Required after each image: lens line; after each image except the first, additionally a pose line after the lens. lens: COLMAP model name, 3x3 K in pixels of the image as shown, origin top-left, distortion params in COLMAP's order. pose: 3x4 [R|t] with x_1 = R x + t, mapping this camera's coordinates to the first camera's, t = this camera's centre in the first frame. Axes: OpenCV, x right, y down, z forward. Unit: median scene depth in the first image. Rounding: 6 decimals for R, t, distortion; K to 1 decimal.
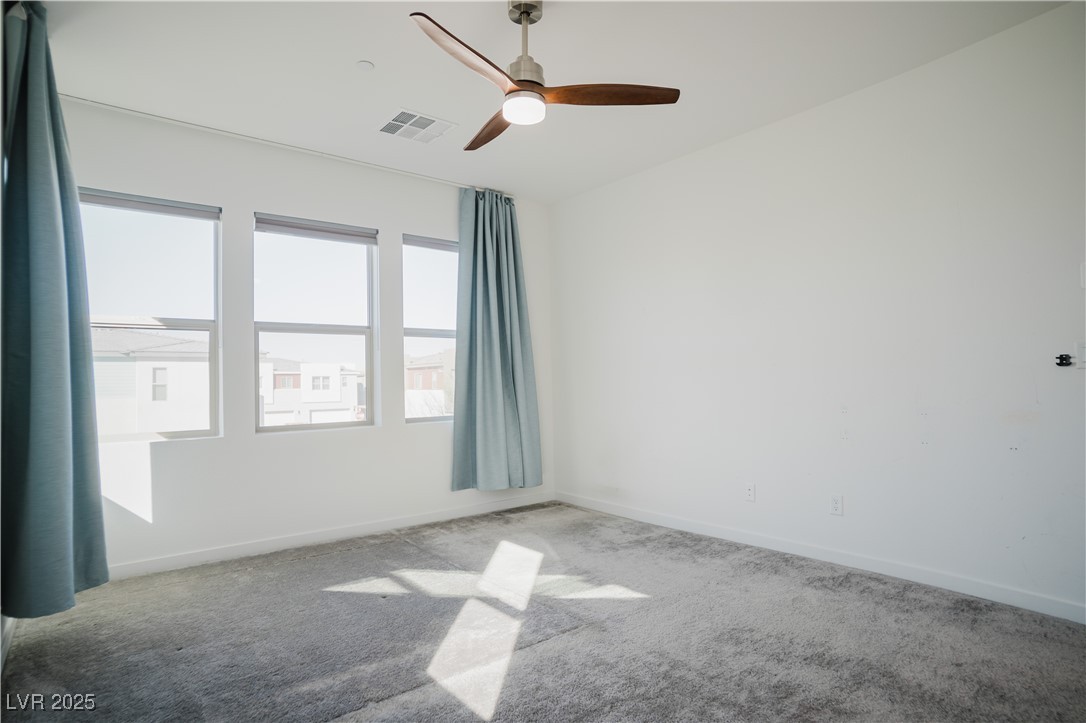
lens RADIAL K [[587.8, 0, 543.0], [0, 587.8, 361.5], [0, 0, 1]] dist [-0.064870, 0.045889]
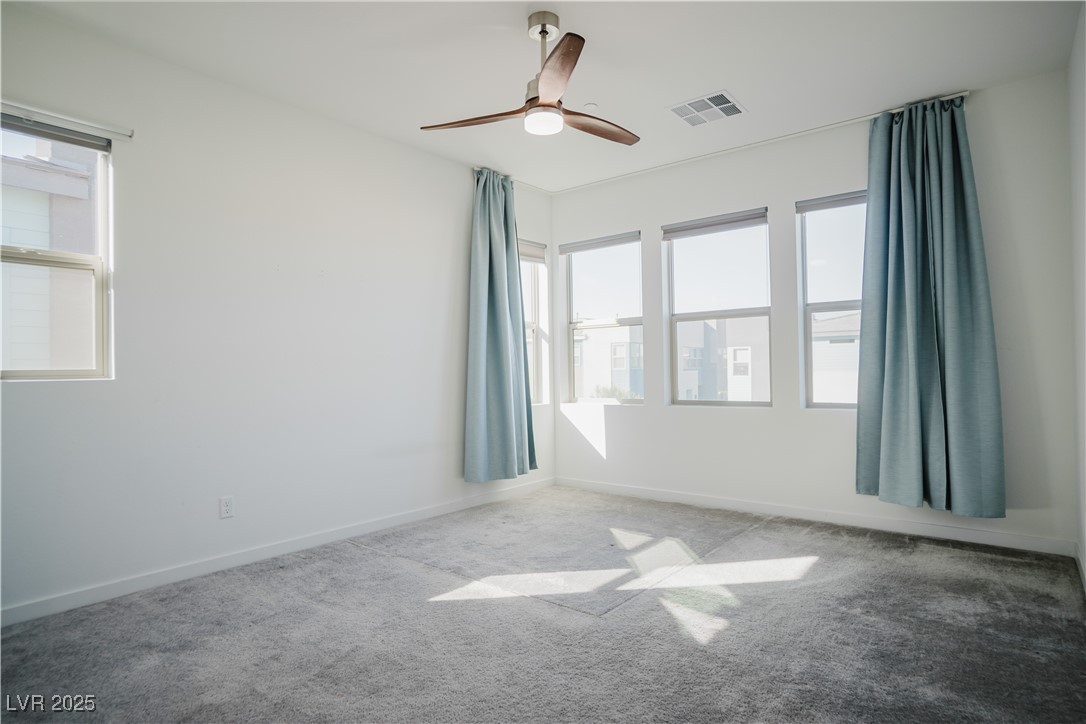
lens RADIAL K [[587.8, 0, 543.0], [0, 587.8, 362.0], [0, 0, 1]] dist [-0.064870, 0.045889]
pose [[0.210700, 0.005519, -0.977535, 0.656854], [0.045454, 0.998847, 0.015436, 0.000941], [0.976493, -0.047686, 0.210207, 0.467446]]
